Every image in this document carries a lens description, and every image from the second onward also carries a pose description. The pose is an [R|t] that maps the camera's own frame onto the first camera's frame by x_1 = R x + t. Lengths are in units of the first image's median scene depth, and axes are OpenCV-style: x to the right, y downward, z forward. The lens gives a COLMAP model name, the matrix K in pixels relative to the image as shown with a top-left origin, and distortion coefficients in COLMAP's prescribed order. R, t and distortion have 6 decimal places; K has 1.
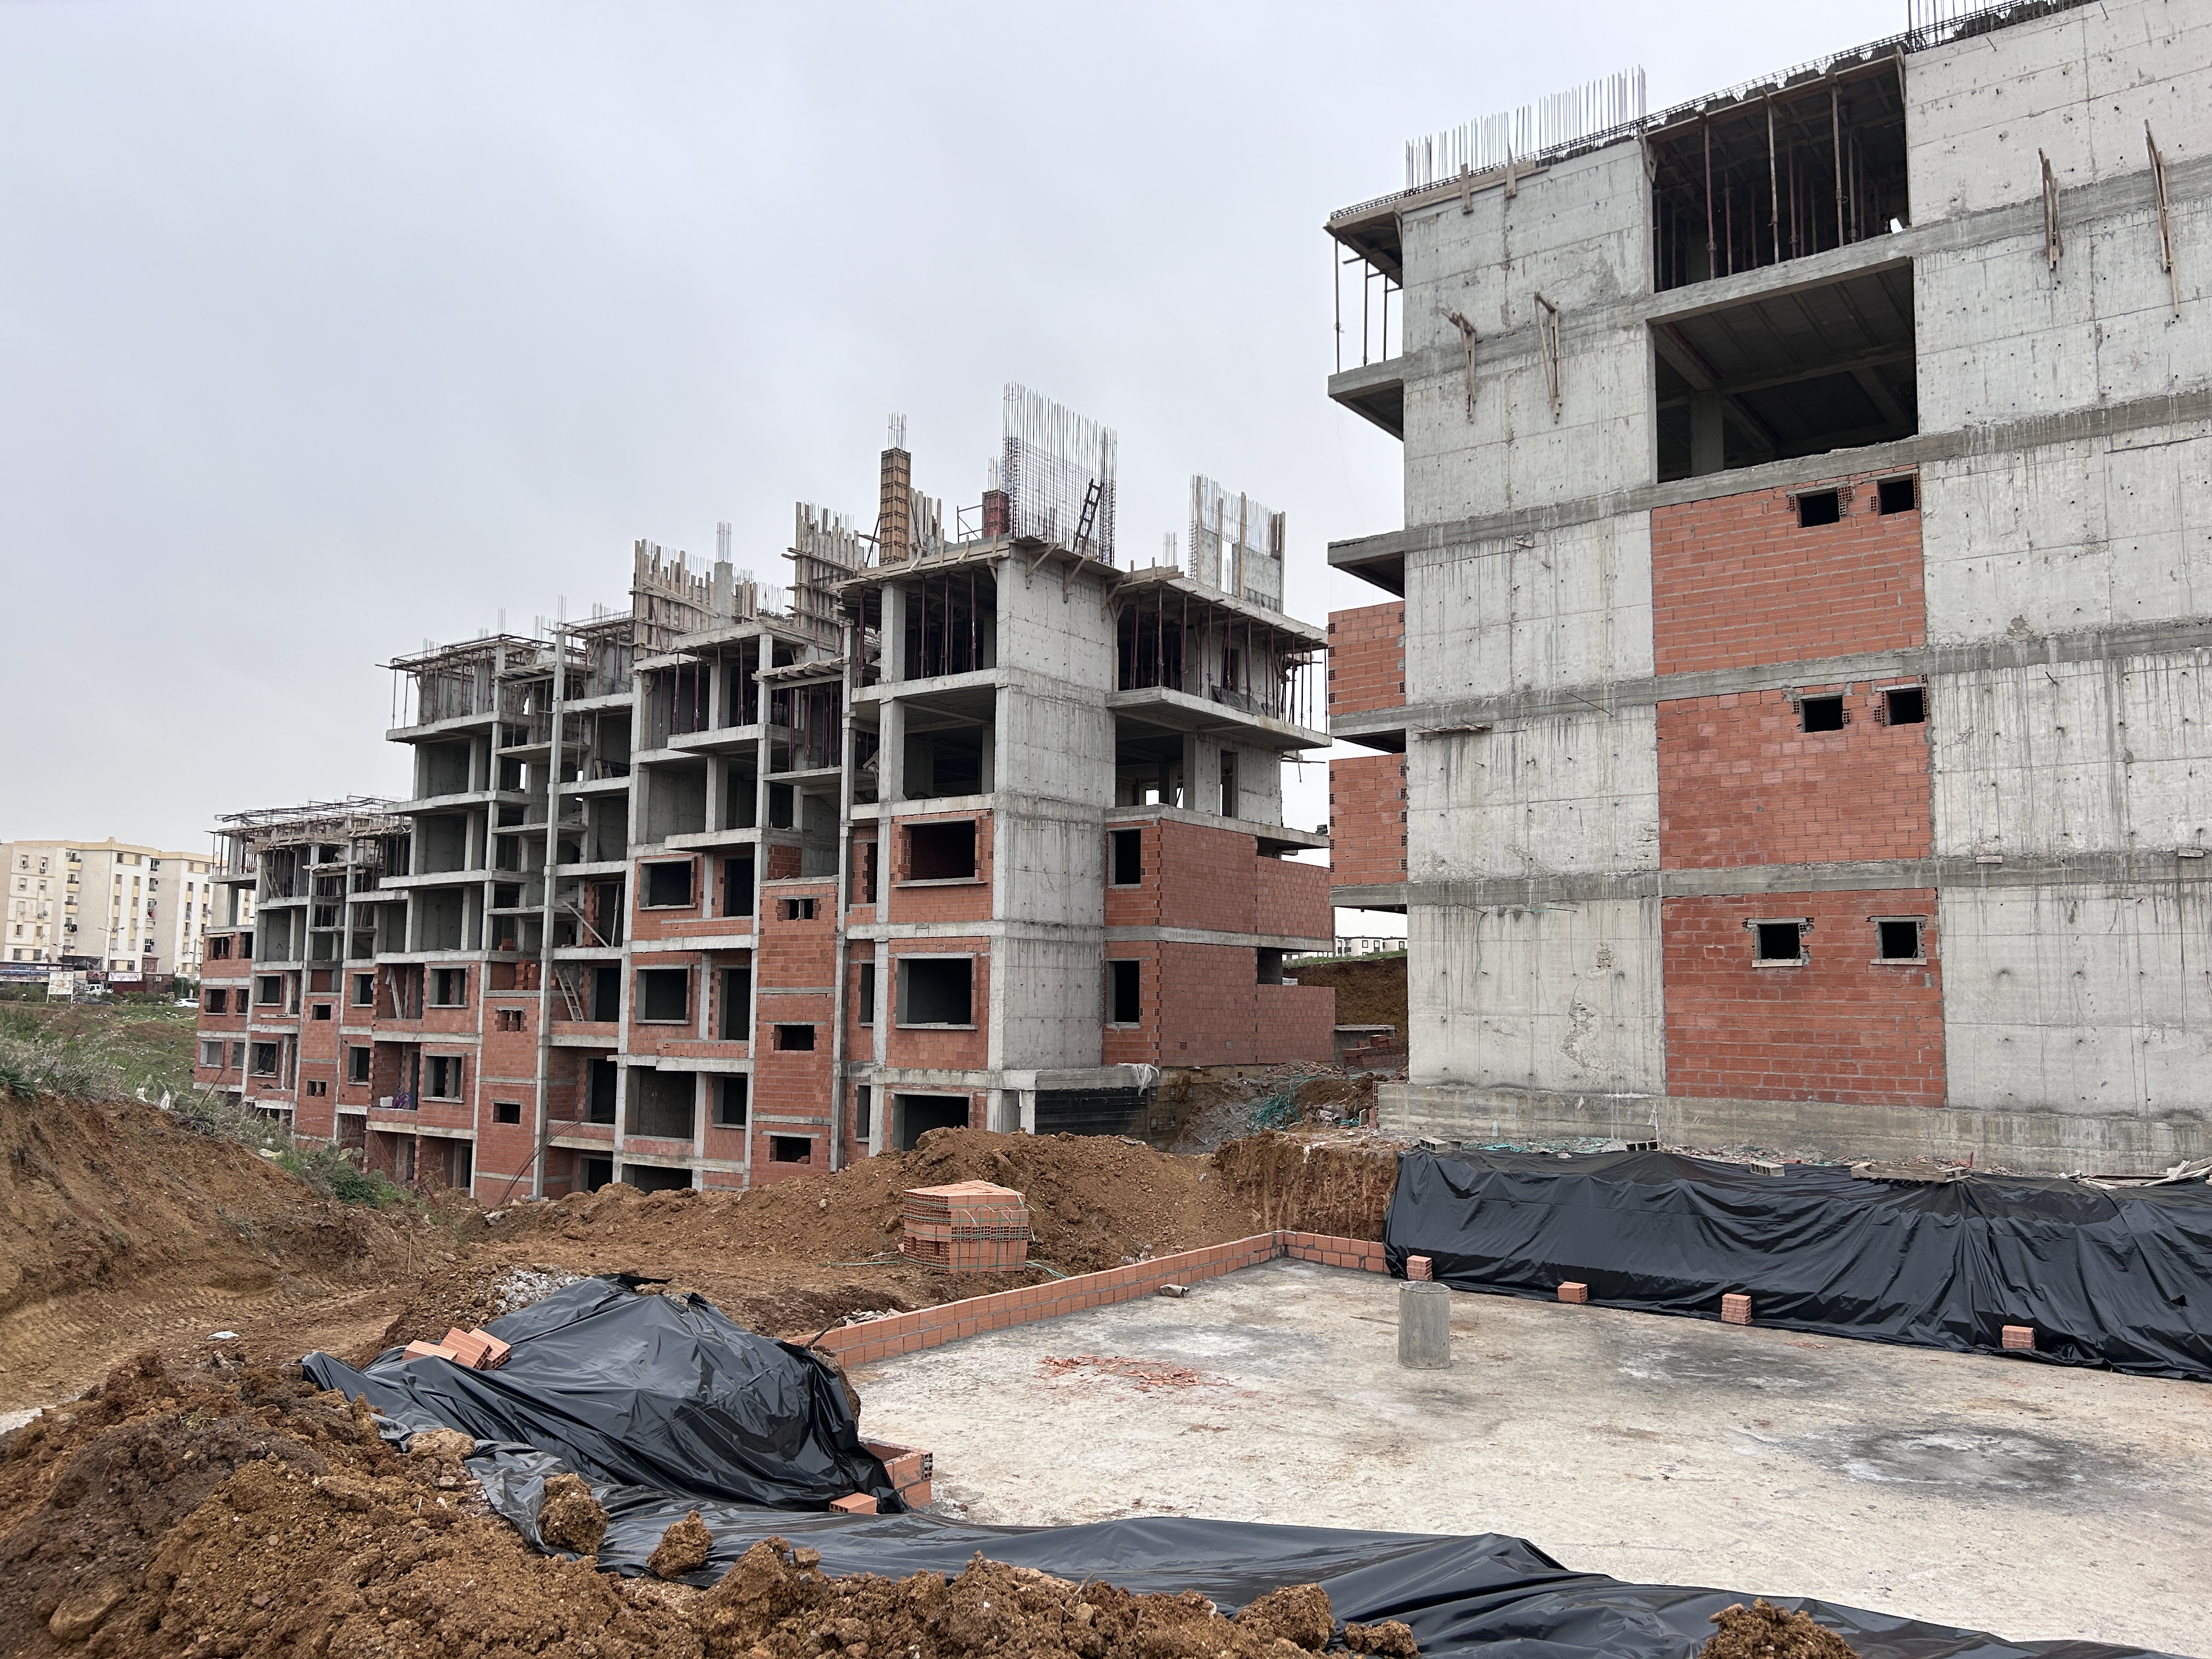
lens RADIAL K [[1648.6, 0, 1106.0], [0, 1648.6, 829.5], [0, 0, 1]] dist [0.055203, -0.059805]
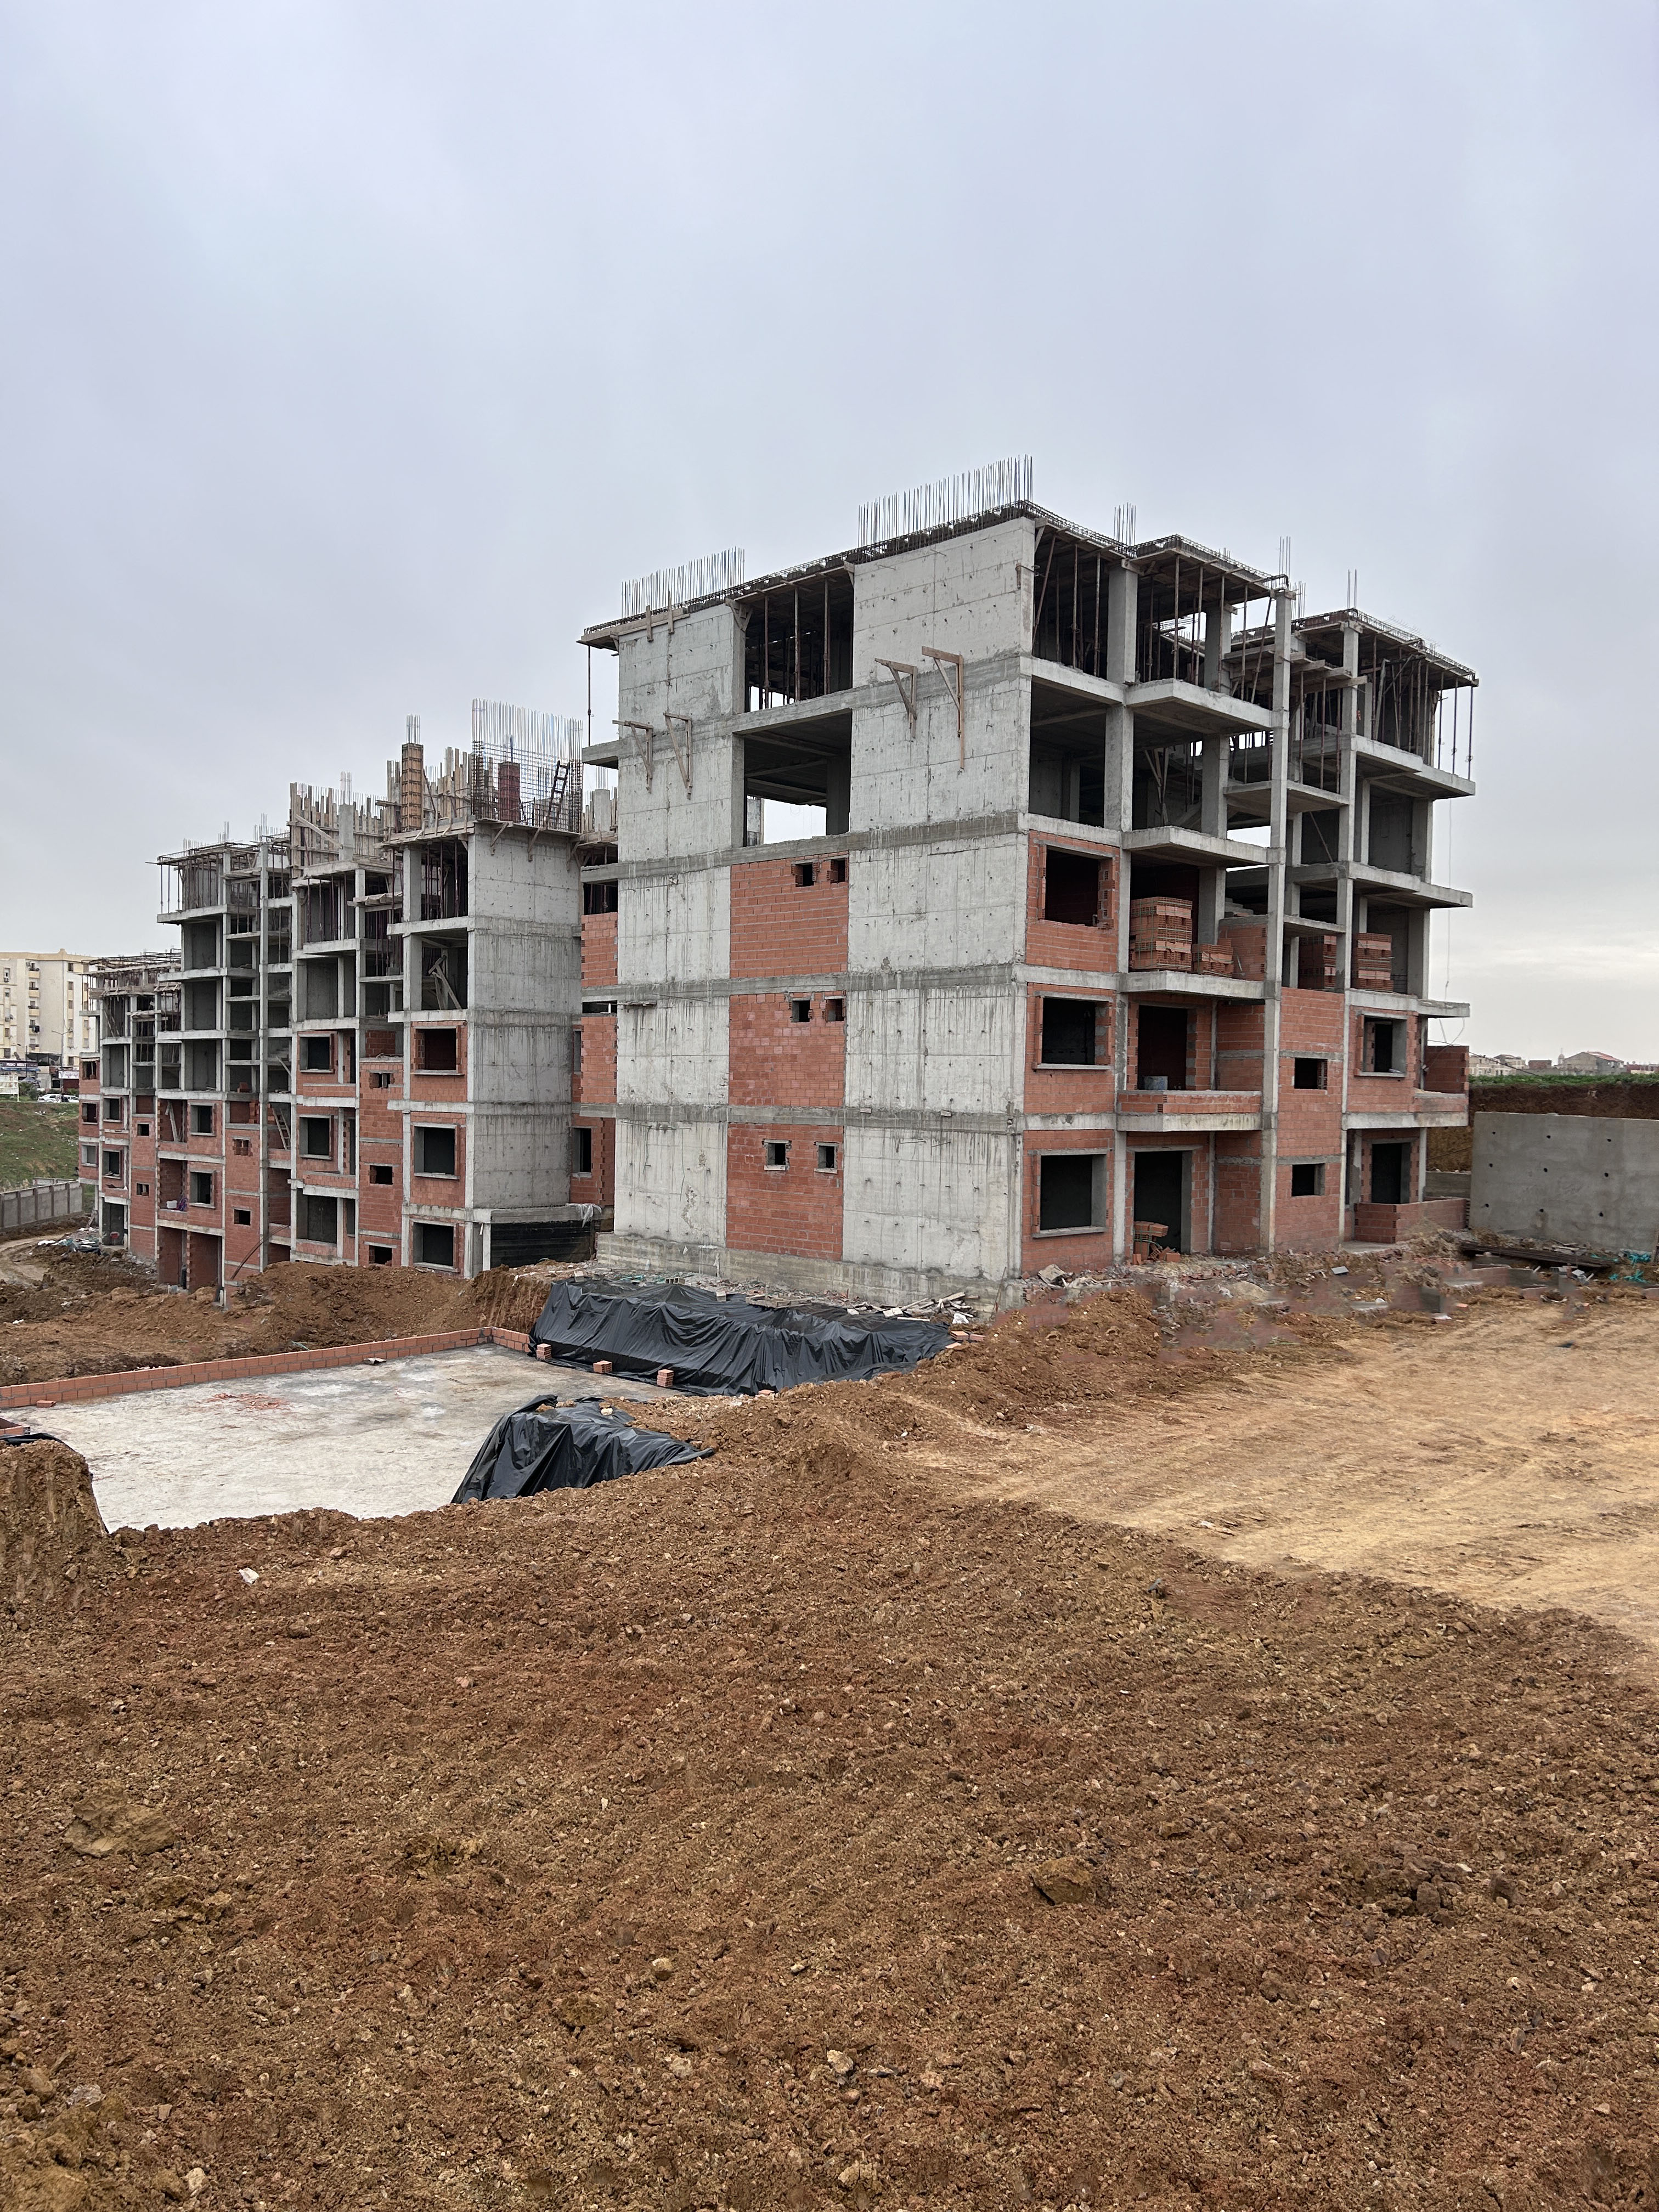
lens RADIAL K [[1638.7, 0, 807.4], [0, 1638.7, 1129.5], [0, 0, 1]] dist [0.158223, -0.361067]
pose [[0.990084, 0.008411, -0.140221, 0.628104], [0.009995, 0.991457, 0.130048, -0.153345], [0.140117, -0.130160, 0.981542, -0.506675]]
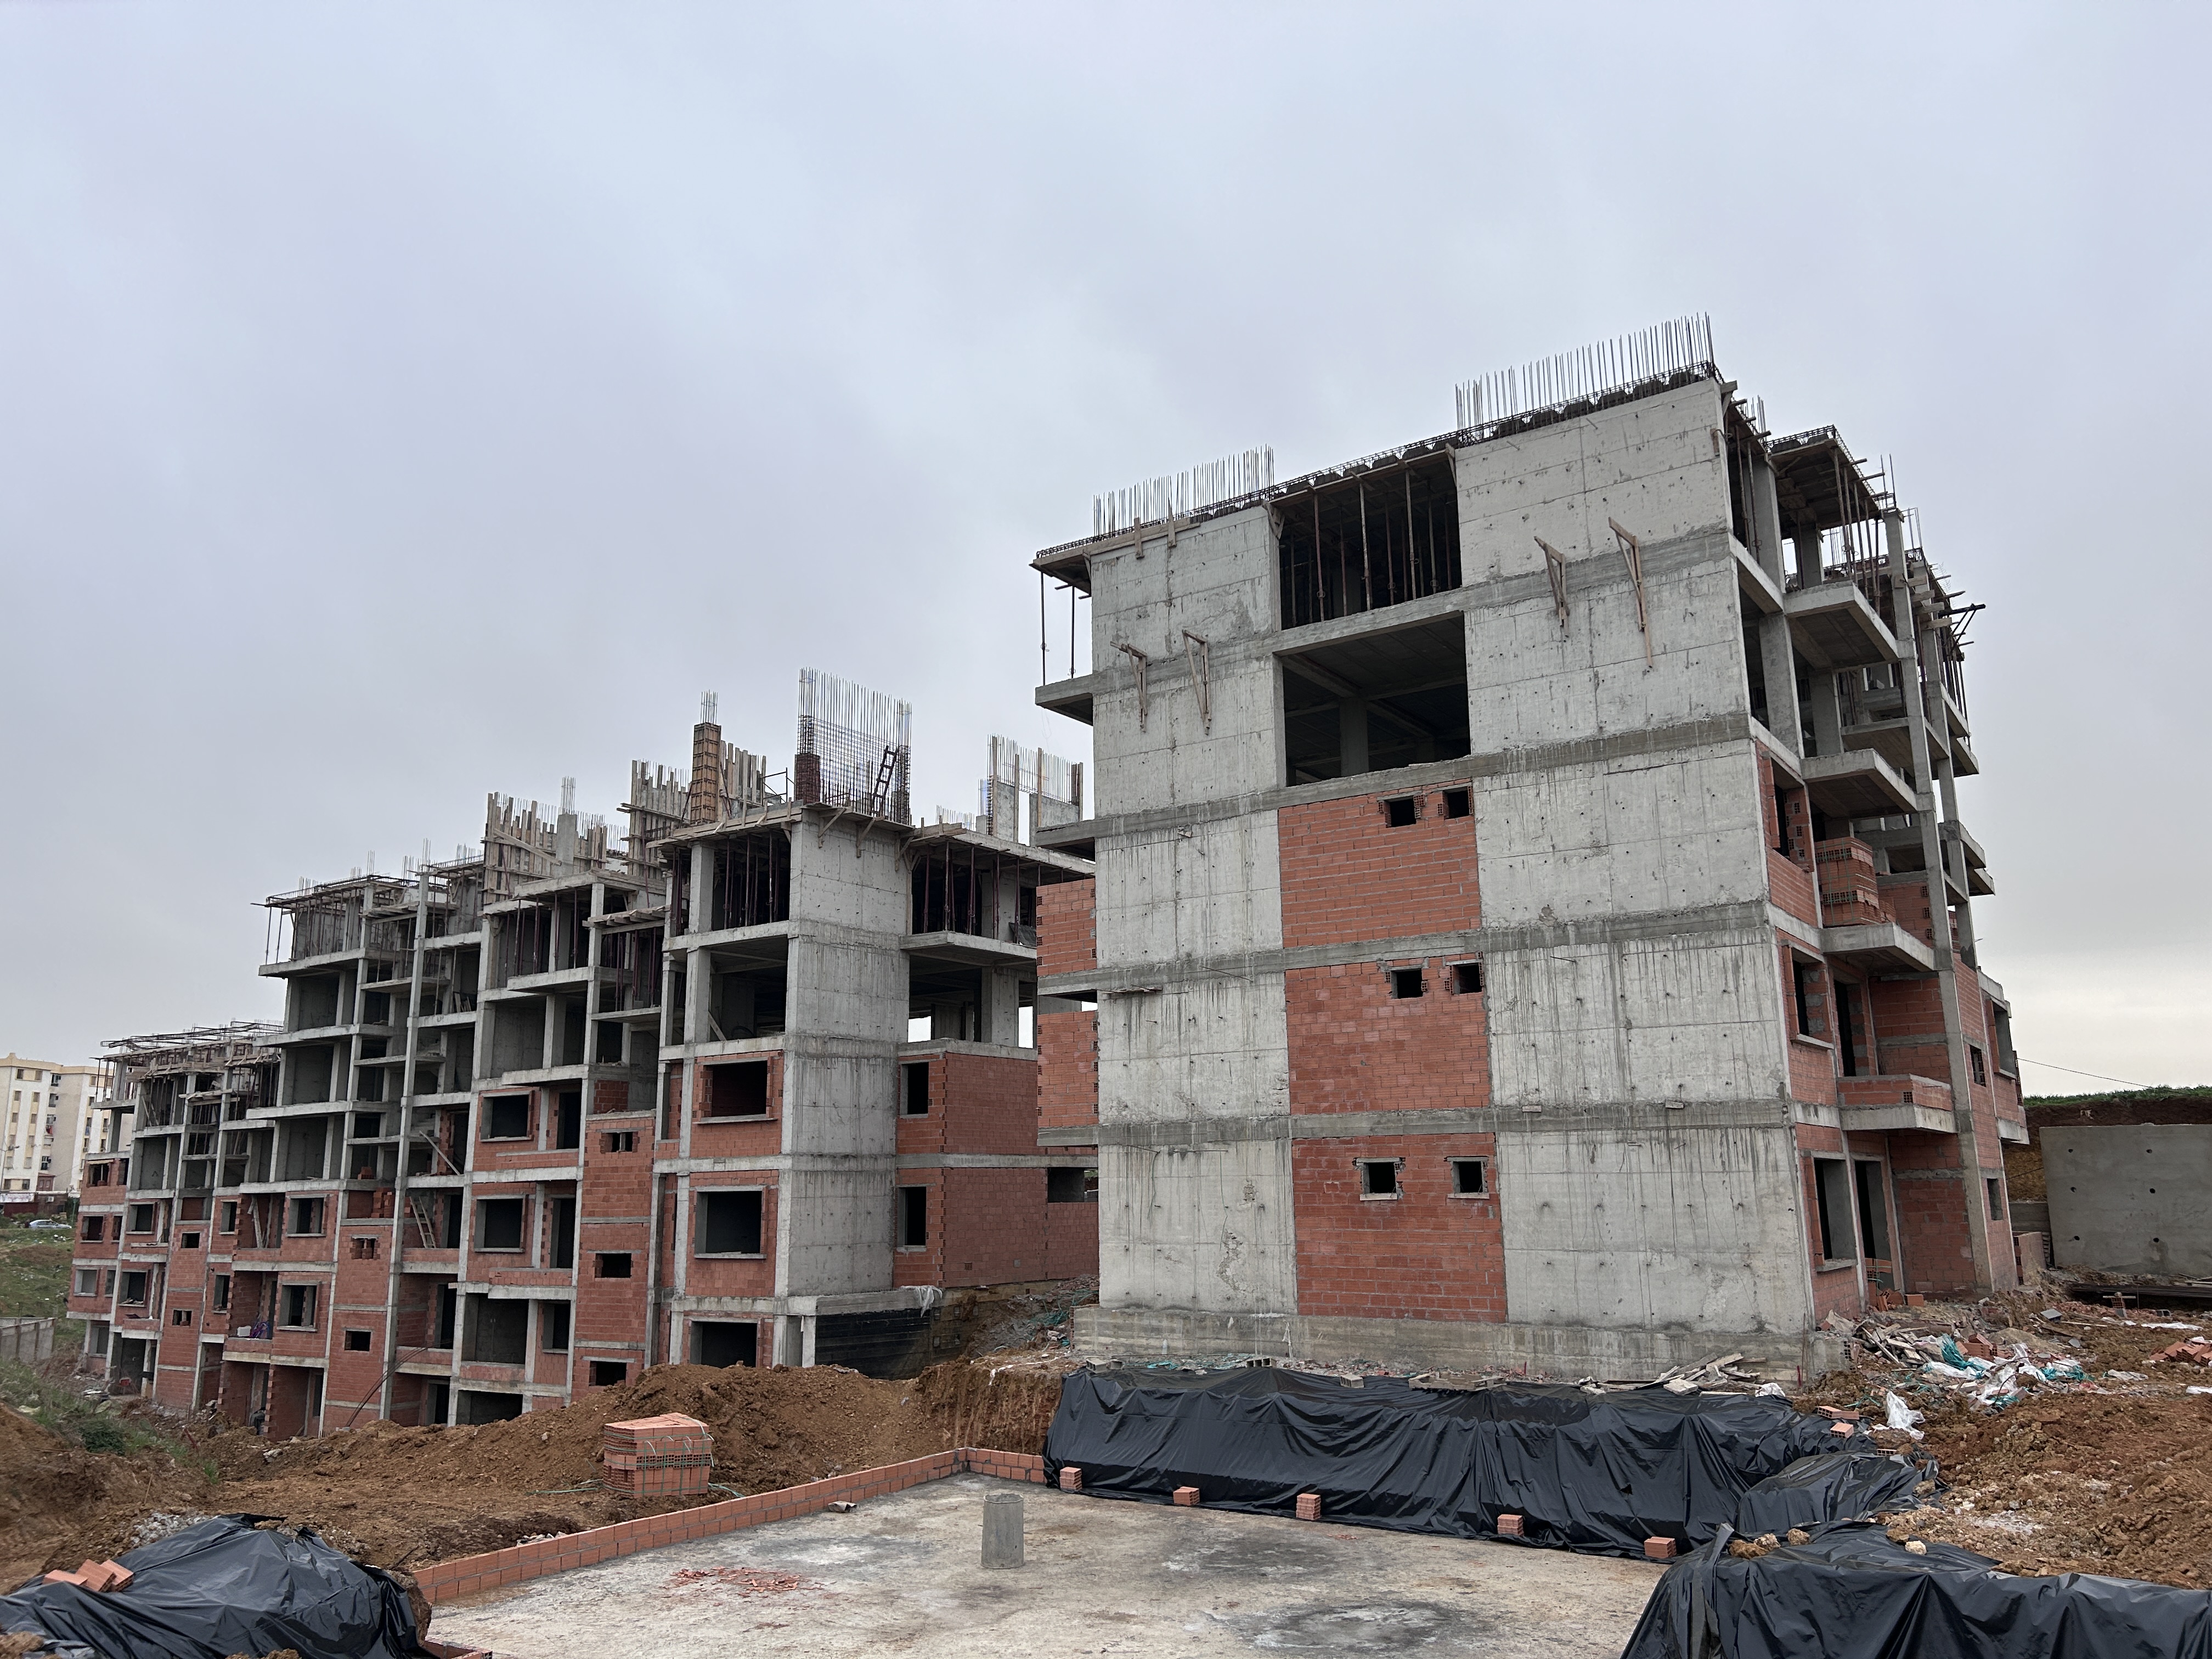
lens RADIAL K [[1638.7, 0, 1108.9], [0, 1638.7, 839.4], [0, 0, 1]] dist [0.158223, -0.361067]
pose [[0.999137, -0.014252, 0.039022, 0.164048], [0.018330, 0.994172, -0.106231, -0.048350], [-0.037280, 0.106855, 0.993575, -0.177483]]
